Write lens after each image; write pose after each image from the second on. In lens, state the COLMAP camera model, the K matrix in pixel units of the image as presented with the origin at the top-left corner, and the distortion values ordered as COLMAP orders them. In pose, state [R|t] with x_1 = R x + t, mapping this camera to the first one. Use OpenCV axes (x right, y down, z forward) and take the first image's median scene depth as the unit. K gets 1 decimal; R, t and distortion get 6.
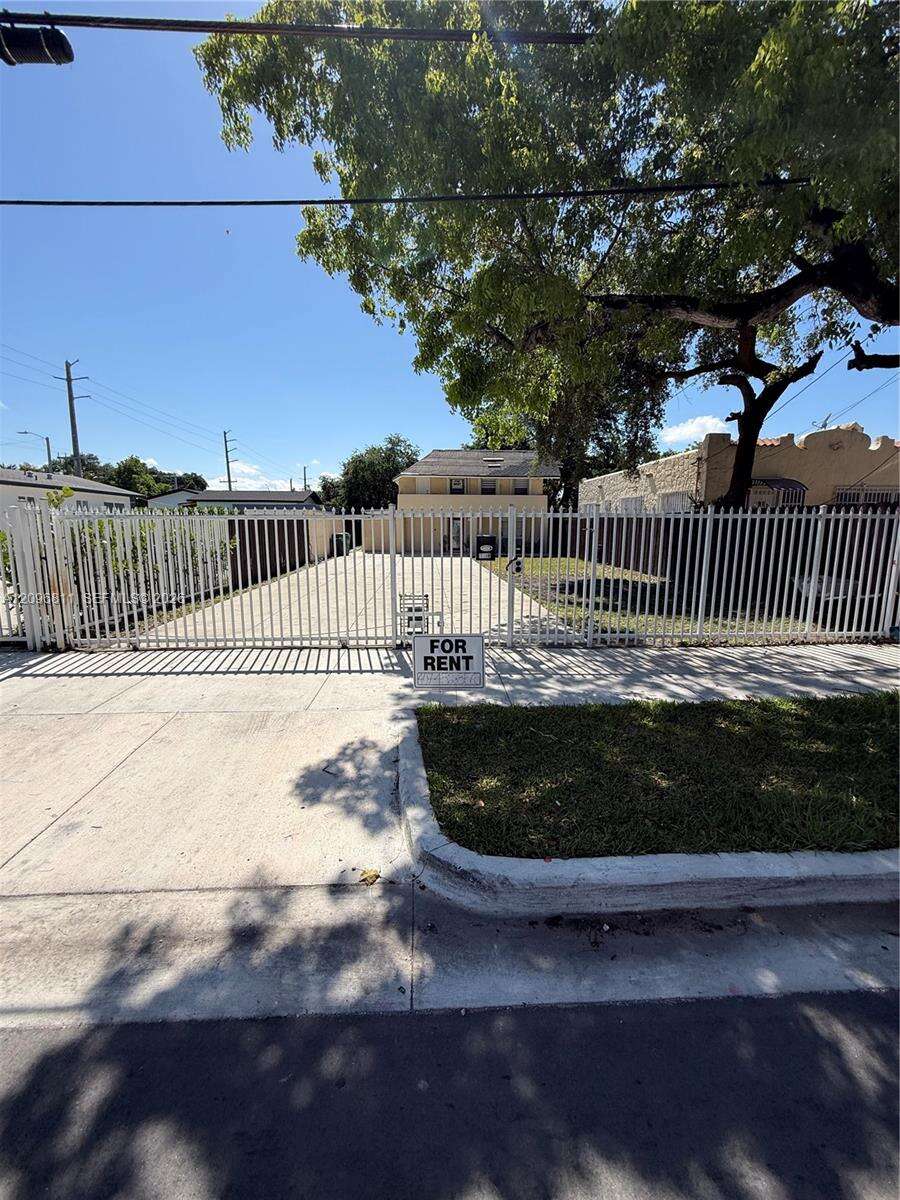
lens RADIAL K [[483.6, 0, 450.0], [0, 483.6, 600.0], [0, 0, 1]] dist [-0.000062, 0.000240]
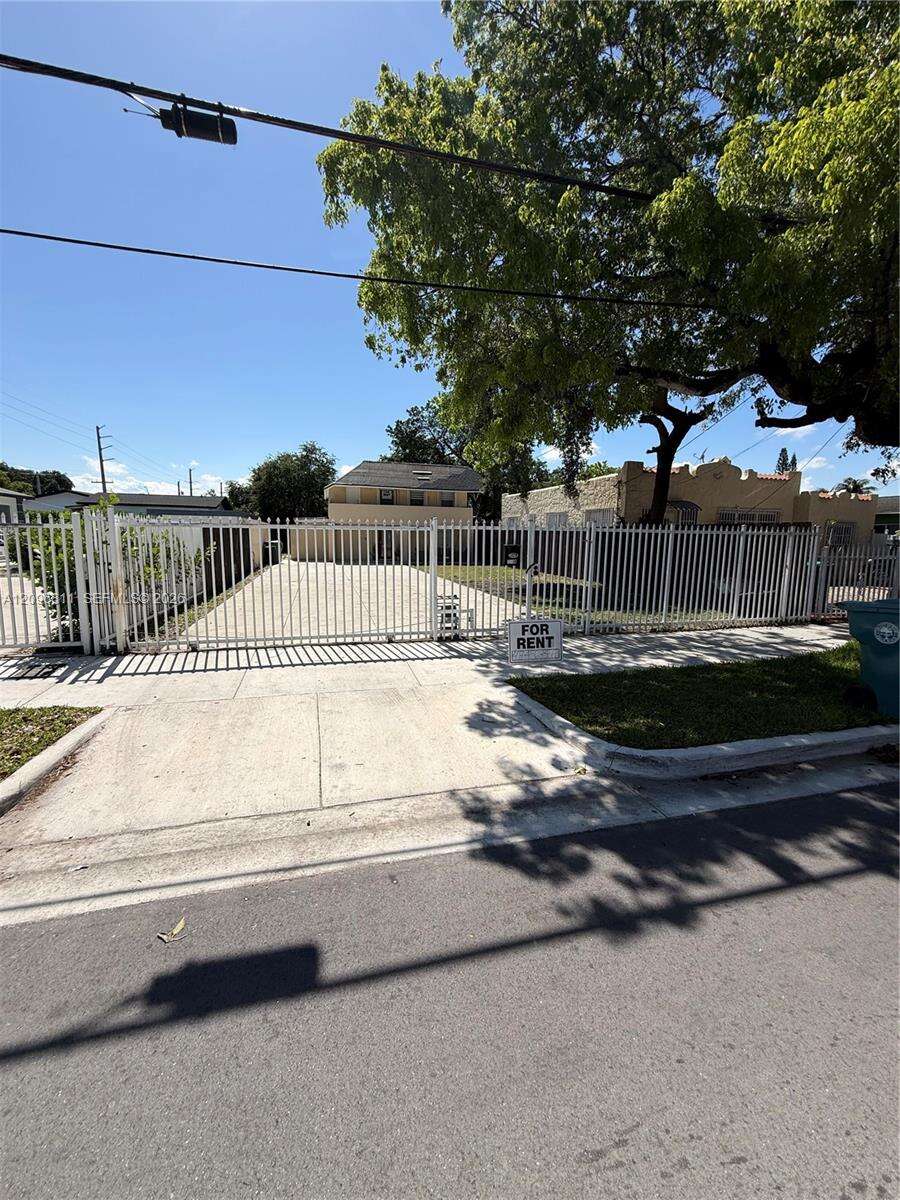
lens RADIAL K [[483.6, 0, 450.0], [0, 483.6, 600.0], [0, 0, 1]] dist [-0.000062, 0.000240]
pose [[0.977208, -0.016354, 0.211652, -0.181845], [0.020262, 0.999662, -0.016306, 0.011641], [-0.211314, 0.020223, 0.977209, -0.083441]]
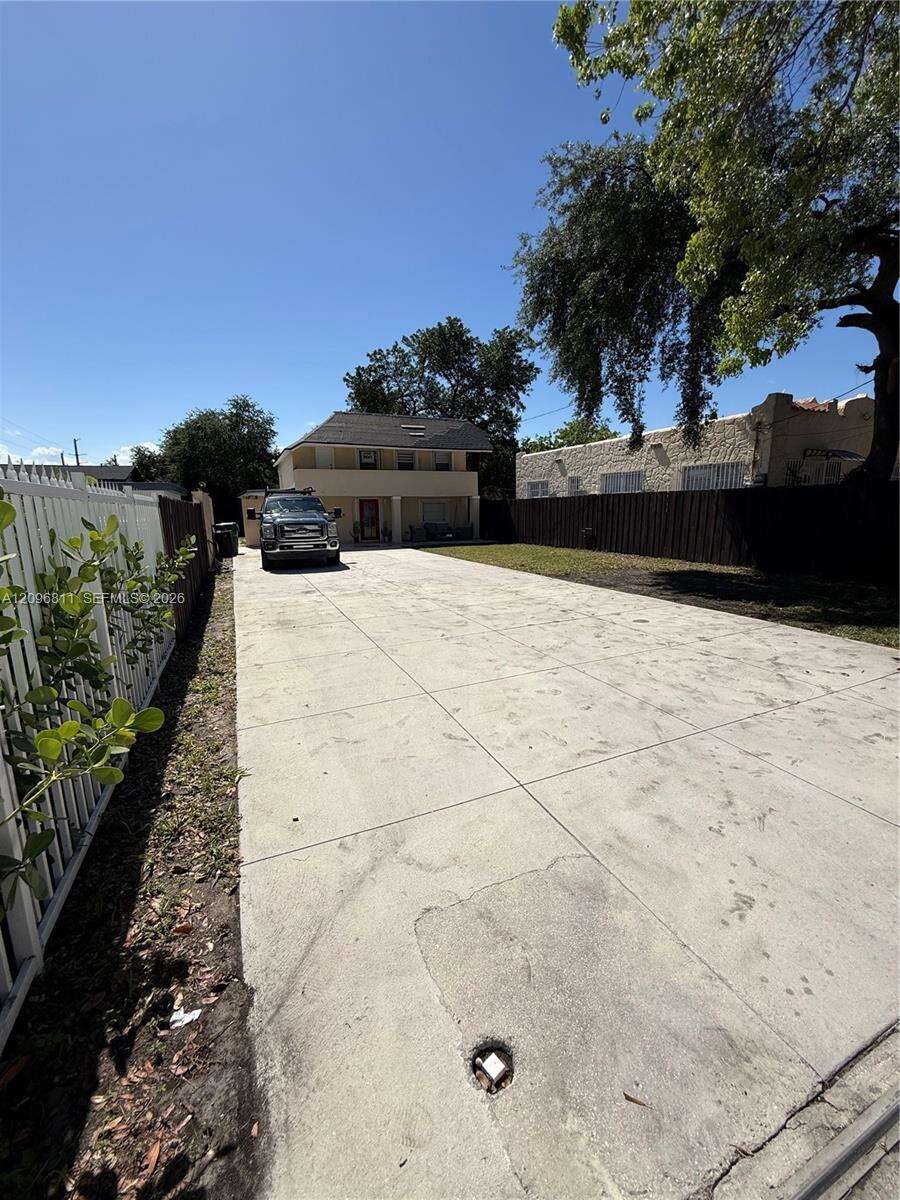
lens RADIAL K [[483.6, 0, 450.0], [0, 483.6, 600.0], [0, 0, 1]] dist [-0.000062, 0.000240]
pose [[0.930099, -0.087903, 0.356637, -0.400453], [0.075422, 0.995958, 0.048783, -0.073438], [-0.359483, -0.018475, 0.932969, 0.462129]]
